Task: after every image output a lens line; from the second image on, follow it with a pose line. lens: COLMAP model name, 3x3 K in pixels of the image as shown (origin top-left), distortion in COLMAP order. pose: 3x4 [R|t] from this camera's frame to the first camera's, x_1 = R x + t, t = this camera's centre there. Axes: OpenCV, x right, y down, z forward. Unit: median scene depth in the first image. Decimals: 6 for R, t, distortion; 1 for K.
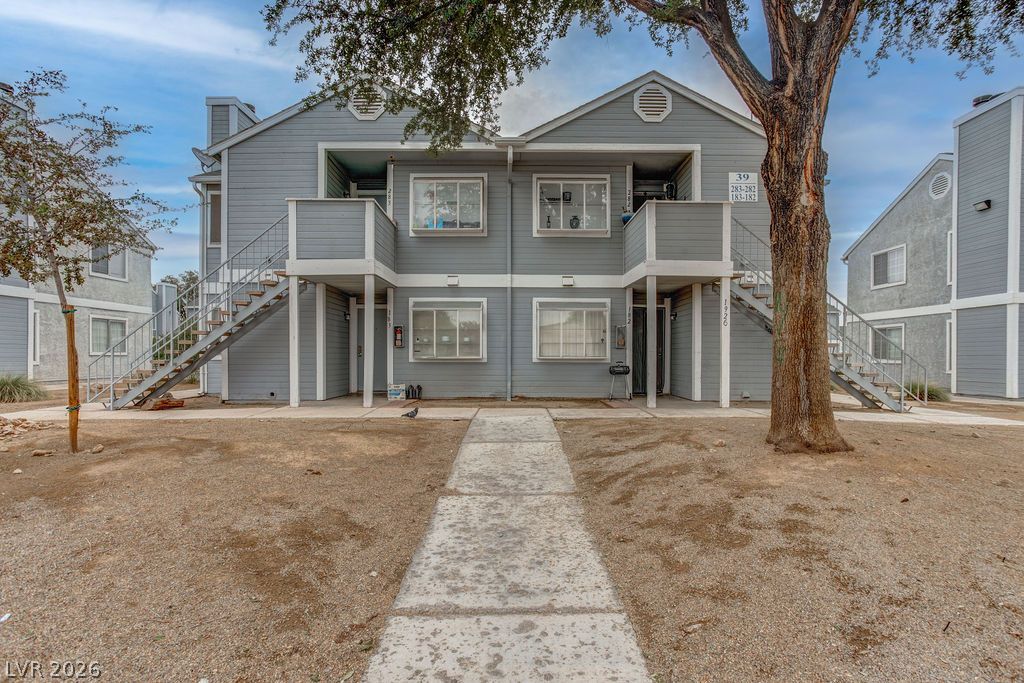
lens RADIAL K [[509.8, 0, 512.5], [0, 509.8, 361.2], [0, 0, 1]] dist [-0.046604, -0.000279]
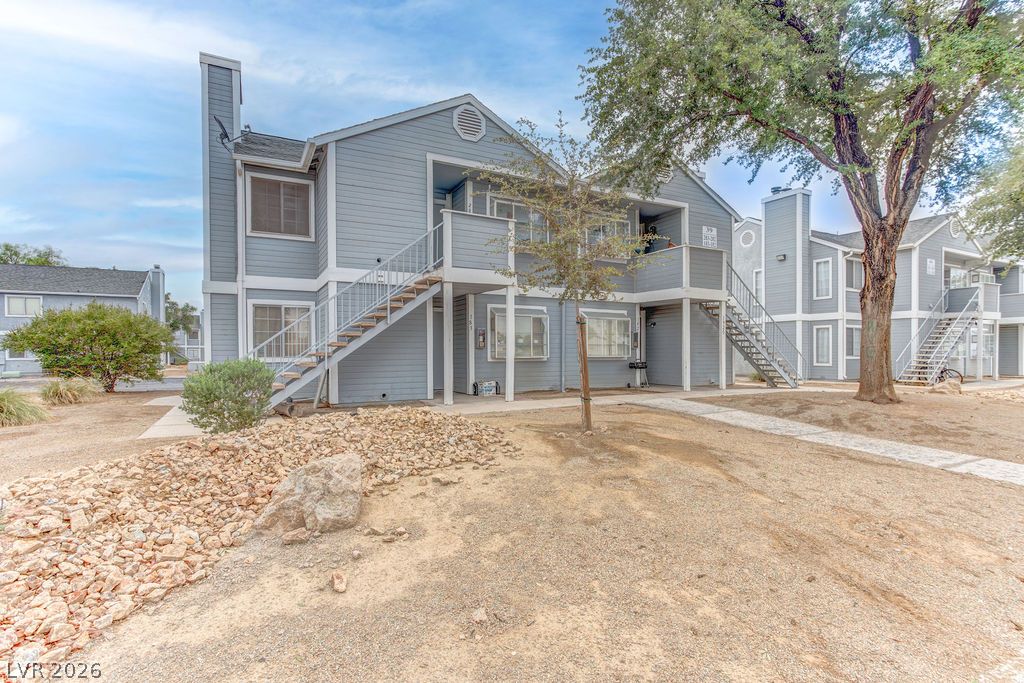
lens RADIAL K [[506.2, 0, 513.3], [0, 506.2, 354.6], [0, 0, 1]] dist [-0.045030, -0.000029]
pose [[0.880265, -0.005105, 0.474455, -0.687109], [0.009610, 0.999929, -0.007070, -0.005012], [-0.474385, 0.010783, 0.880251, -0.005174]]
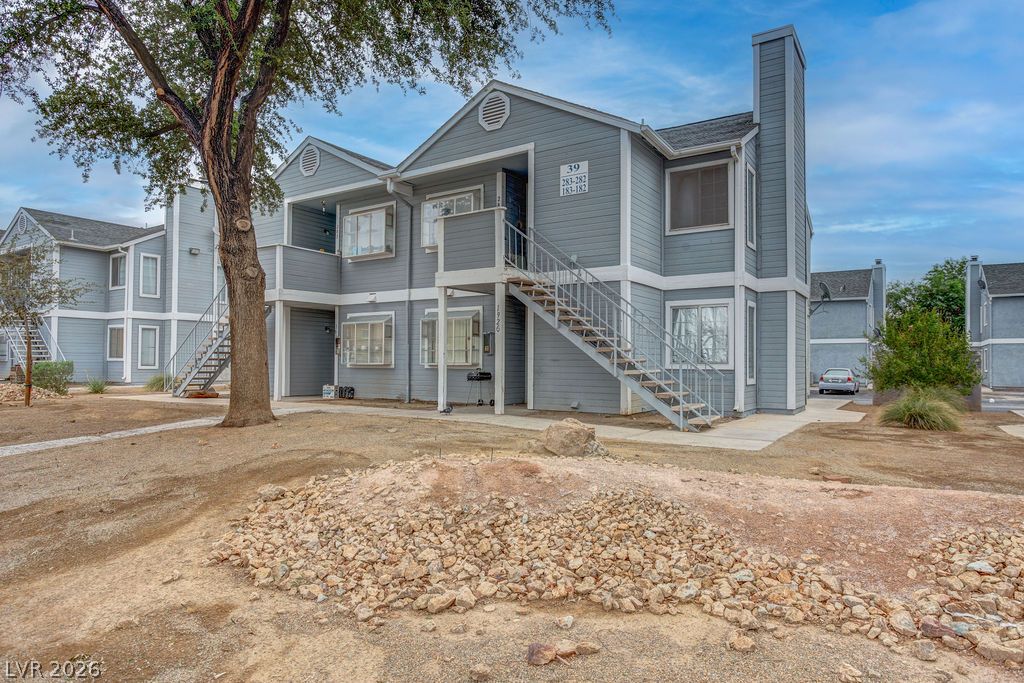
lens RADIAL K [[616.4, 0, 511.8], [0, 616.4, 344.6], [0, 0, 1]] dist [-0.034527, -0.000341]
pose [[0.832035, -0.014274, -0.554540, 0.929947], [-0.009675, 0.999143, -0.040233, 0.002648], [0.554639, 0.038840, 0.831184, 0.013085]]
